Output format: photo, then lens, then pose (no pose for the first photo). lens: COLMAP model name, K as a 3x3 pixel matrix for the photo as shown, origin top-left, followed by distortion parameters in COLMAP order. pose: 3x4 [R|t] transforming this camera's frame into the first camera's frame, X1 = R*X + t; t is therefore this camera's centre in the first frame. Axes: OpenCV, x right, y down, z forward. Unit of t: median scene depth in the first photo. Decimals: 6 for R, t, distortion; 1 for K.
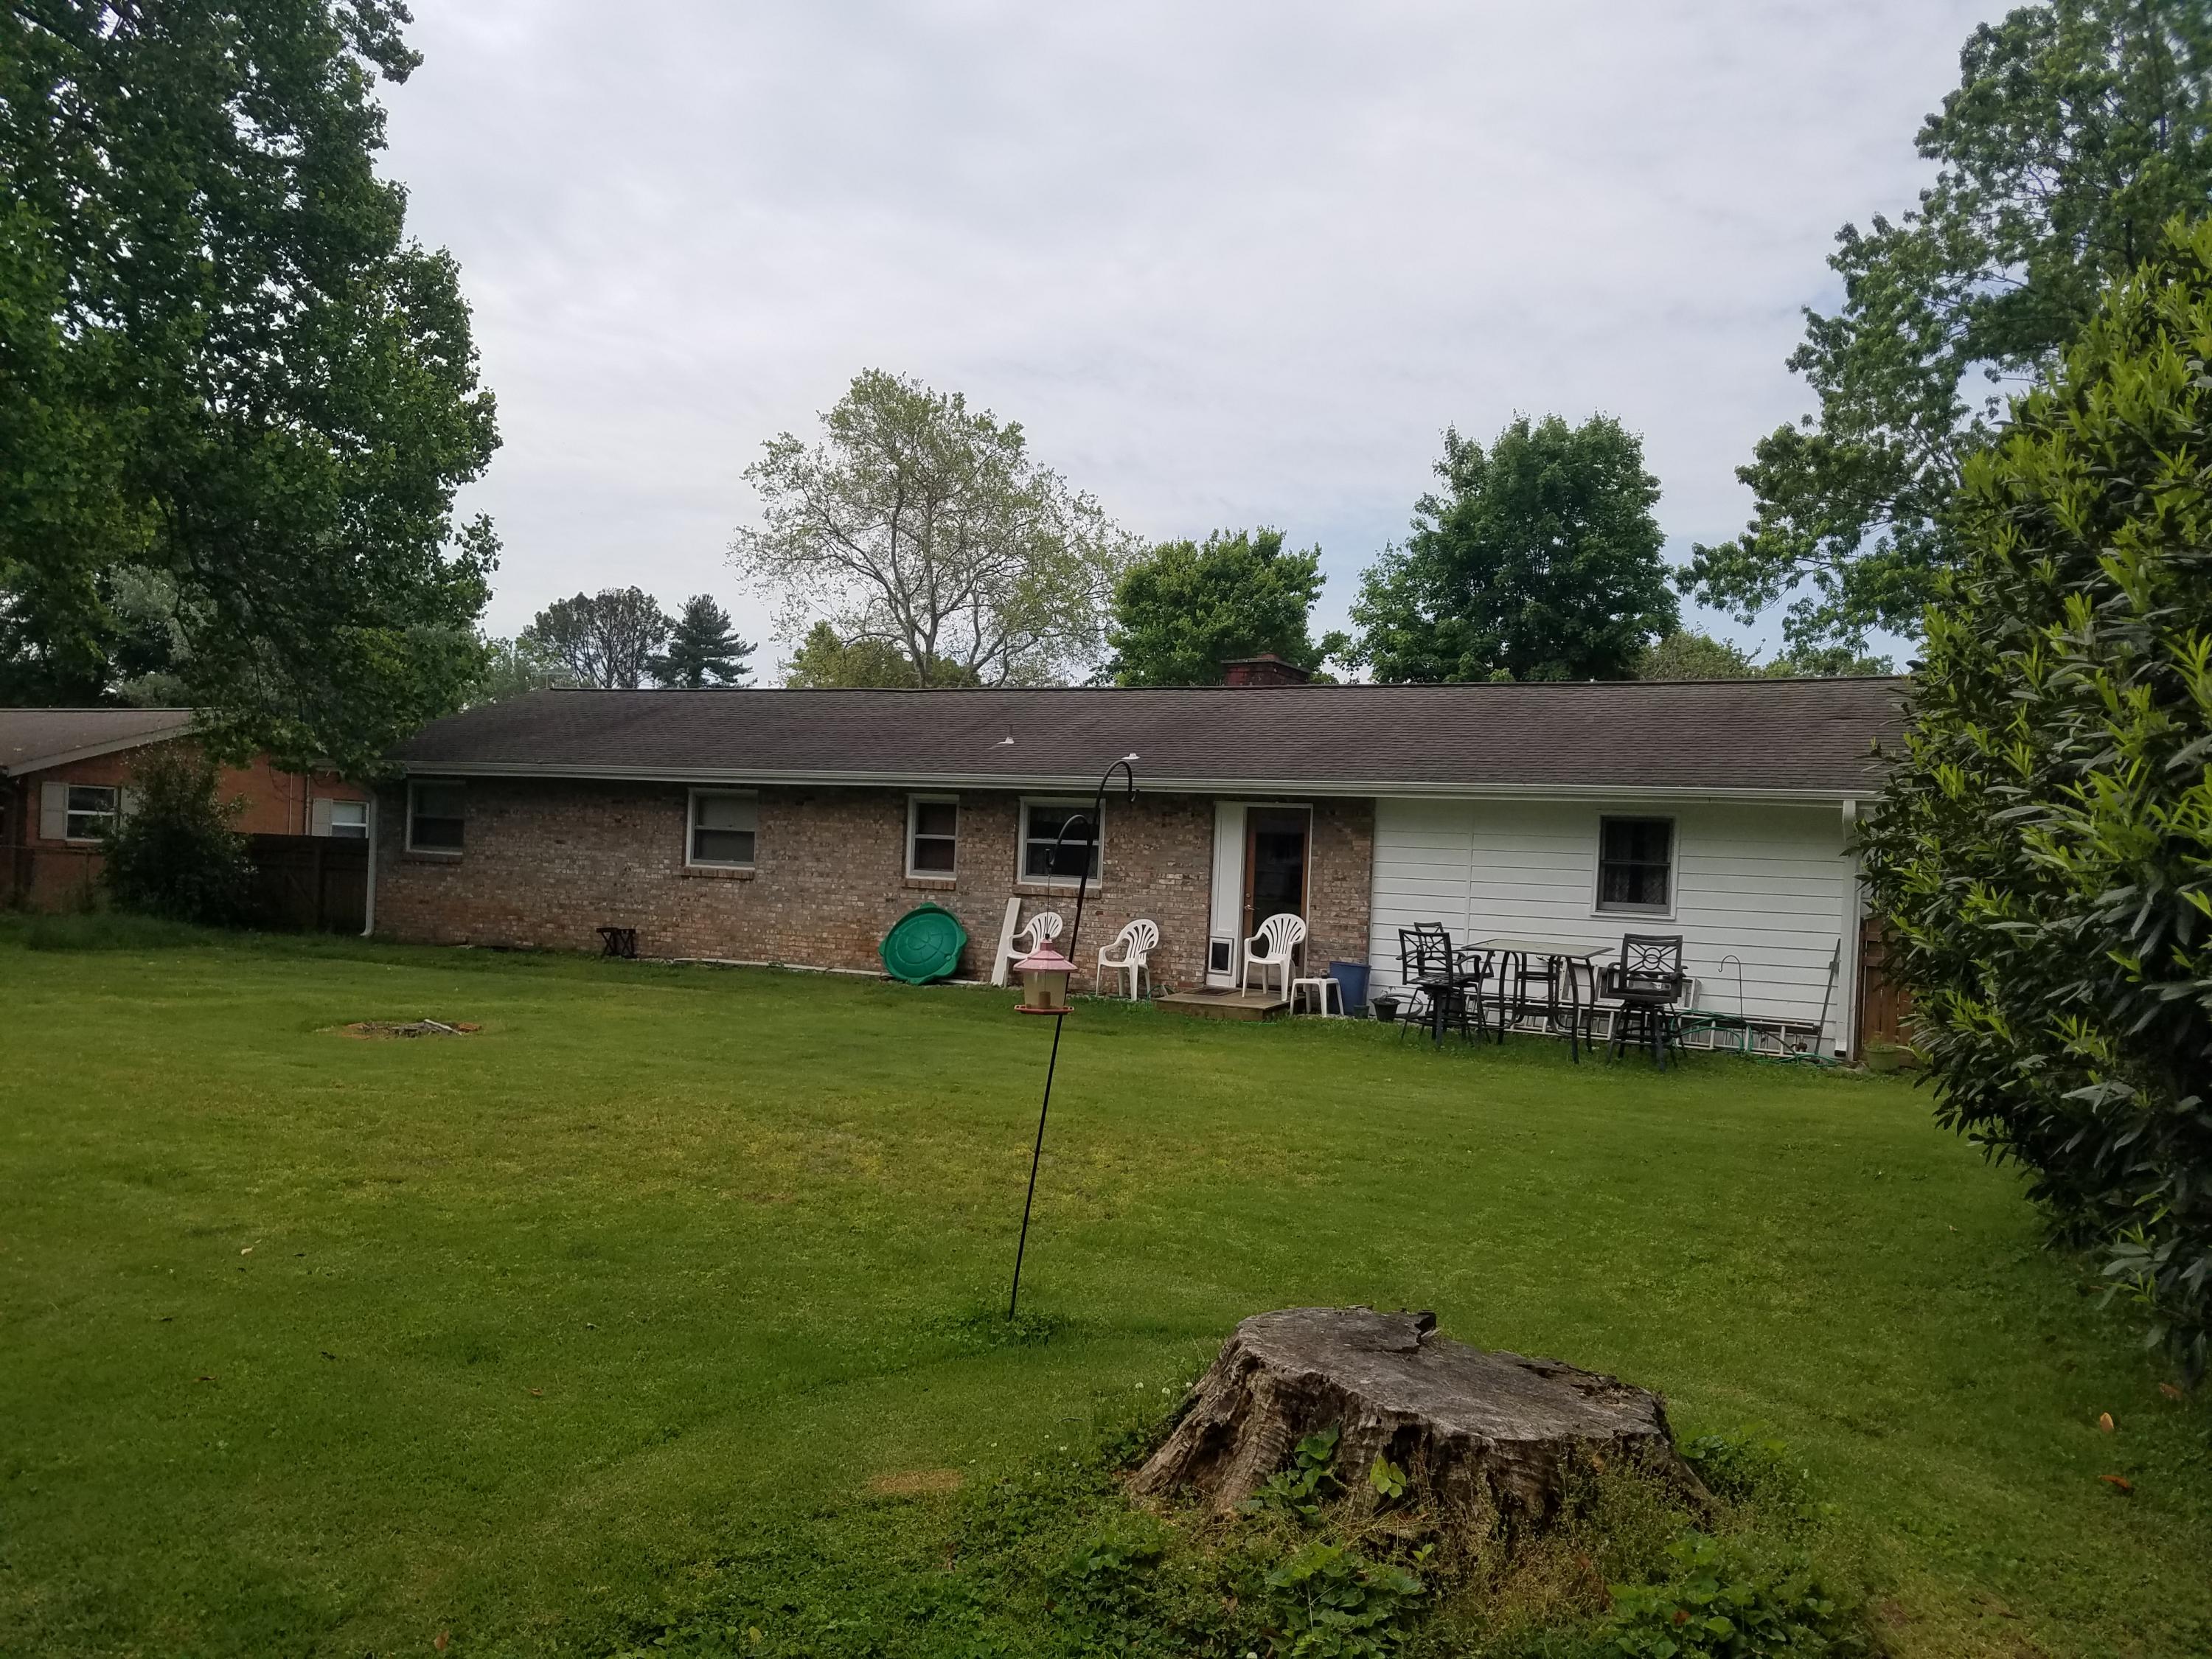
lens RADIAL K [[1713.5, 0, 1068.6], [0, 1713.5, 873.6], [0, 0, 1]] dist [0.086988, -0.126015]
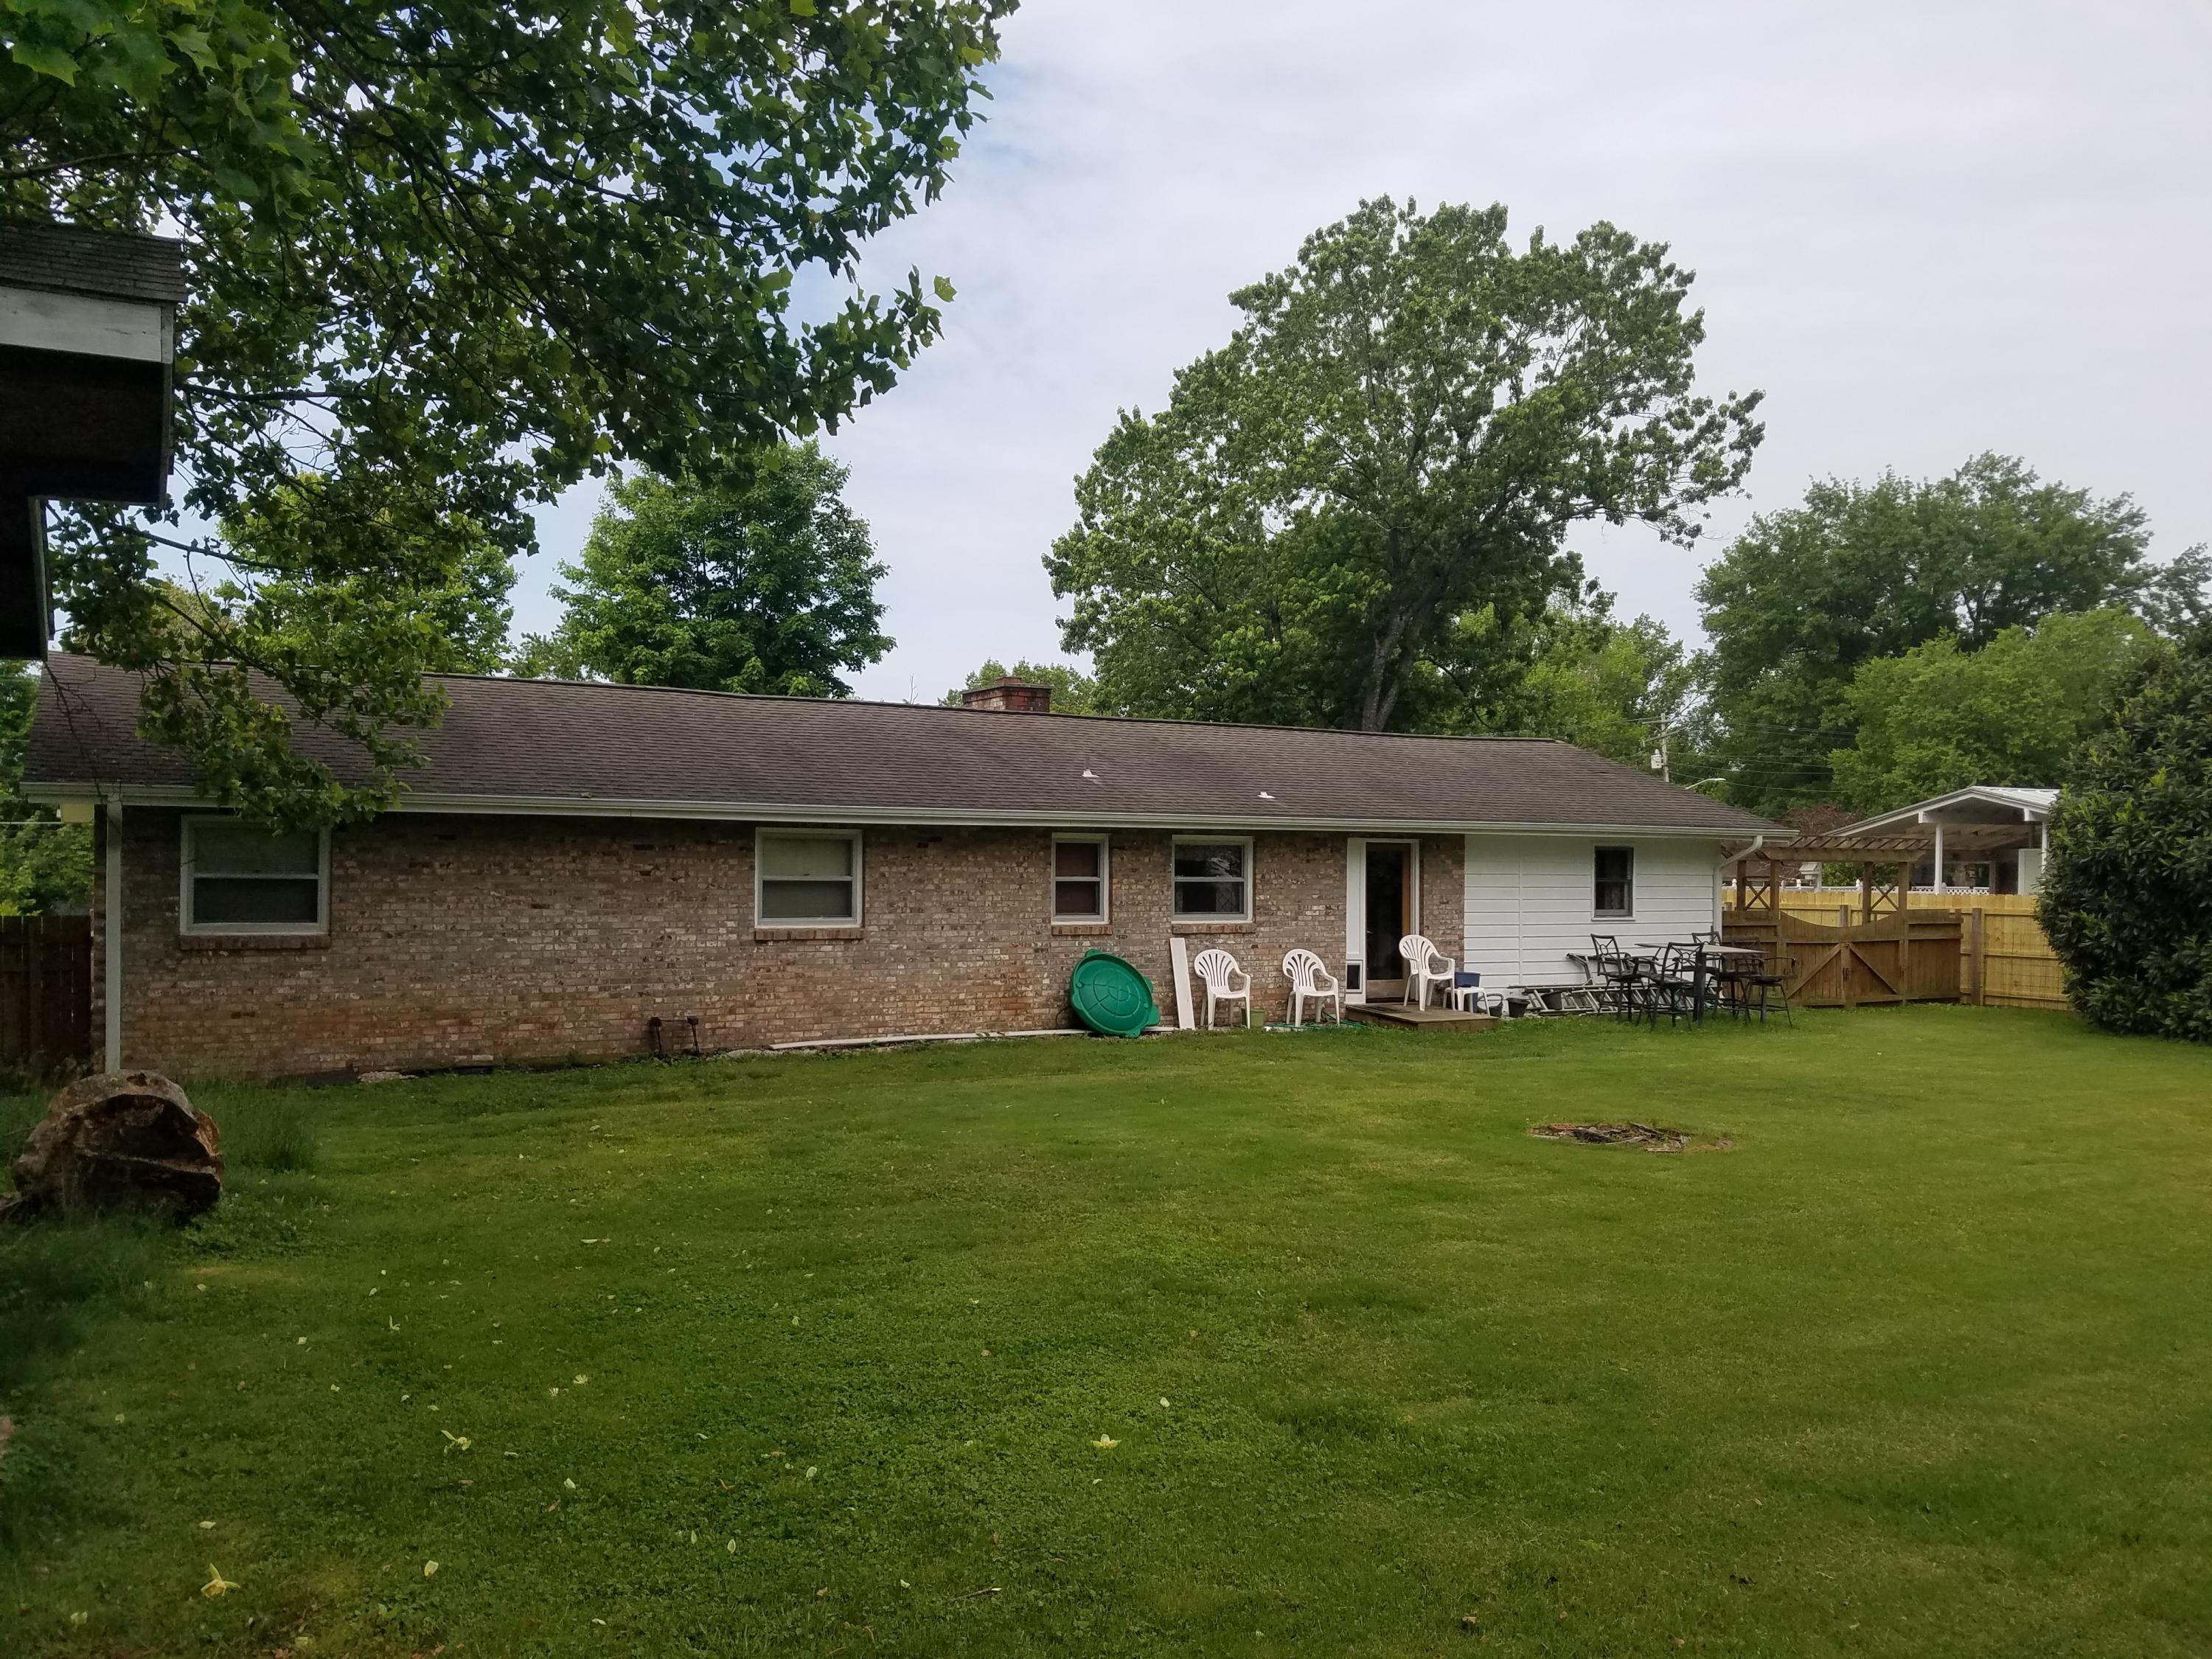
lens RADIAL K [[1713.5, 0, 1068.6], [0, 1713.5, 873.6], [0, 0, 1]] dist [0.086988, -0.126015]
pose [[0.546193, -0.034919, 0.836931, -0.794240], [0.032874, 0.999255, 0.020237, -0.040026], [-0.837014, 0.016460, 0.546933, 0.452215]]
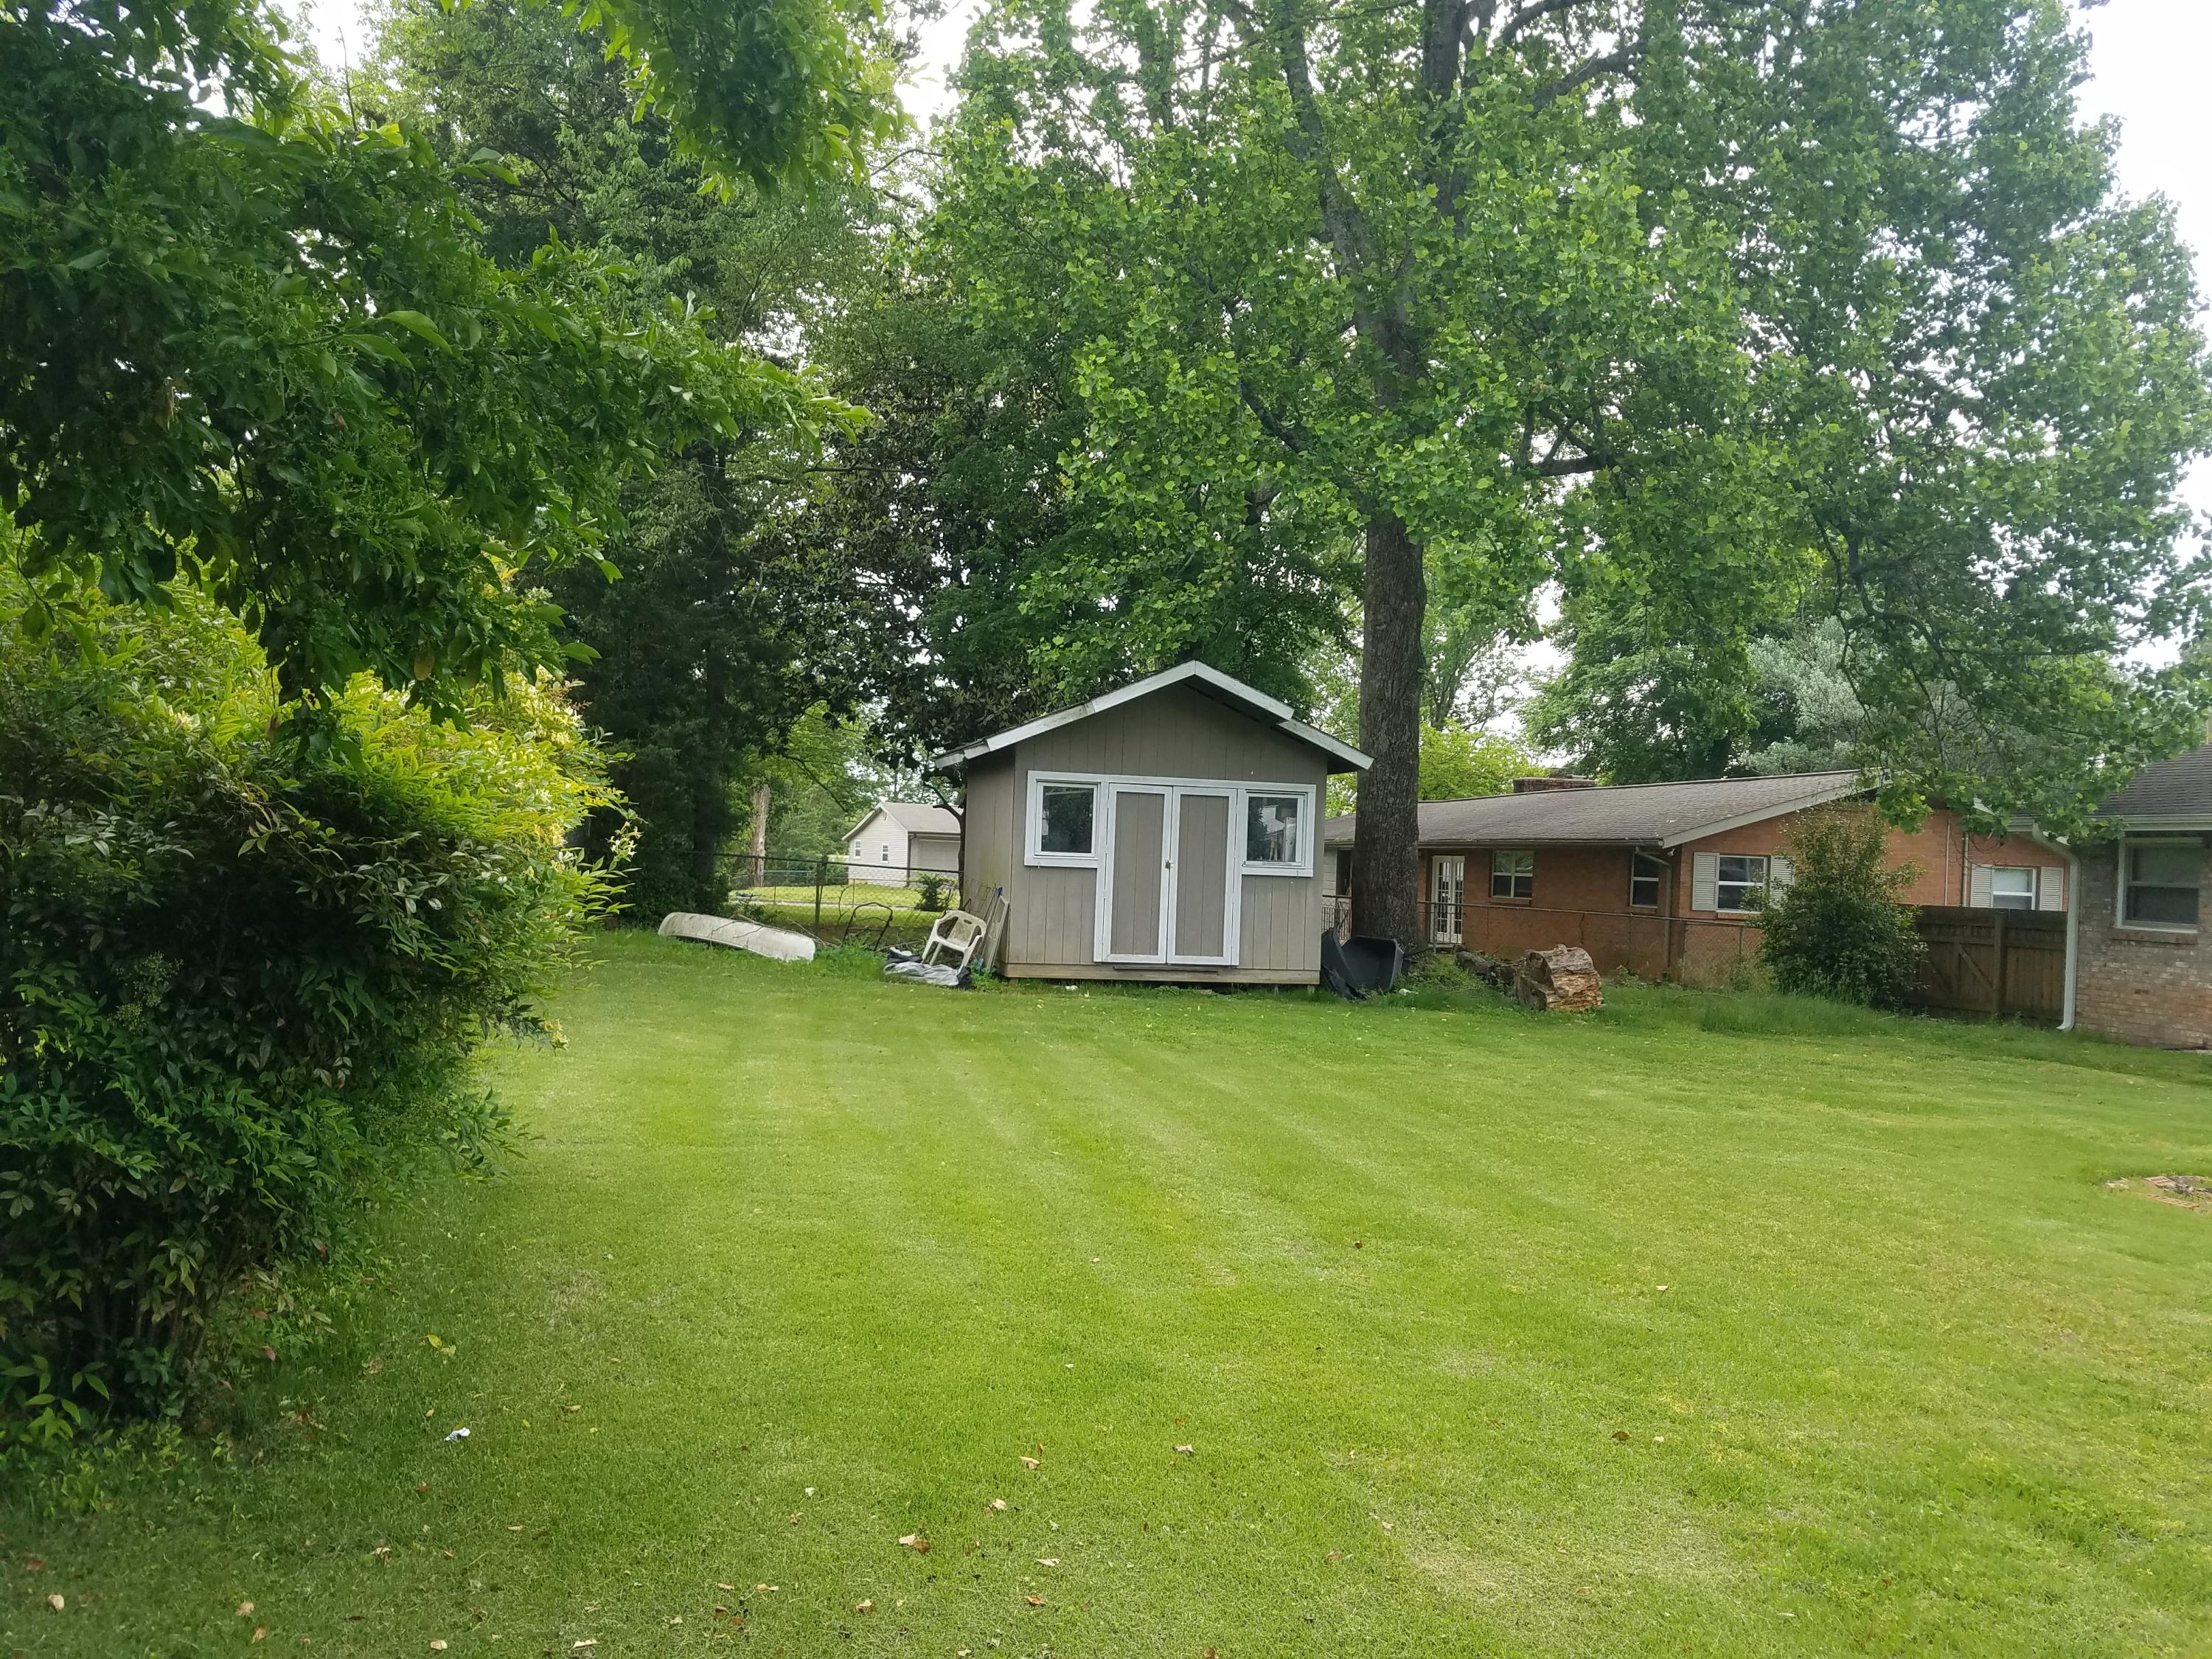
lens RADIAL K [[1713.5, 0, 1068.6], [0, 1713.5, 873.6], [0, 0, 1]] dist [0.086988, -0.126015]
pose [[0.650103, -0.012209, -0.759748, -0.092743], [-0.017471, 0.999366, -0.031009, -0.004985], [0.759645, 0.033433, 0.649478, 0.111673]]
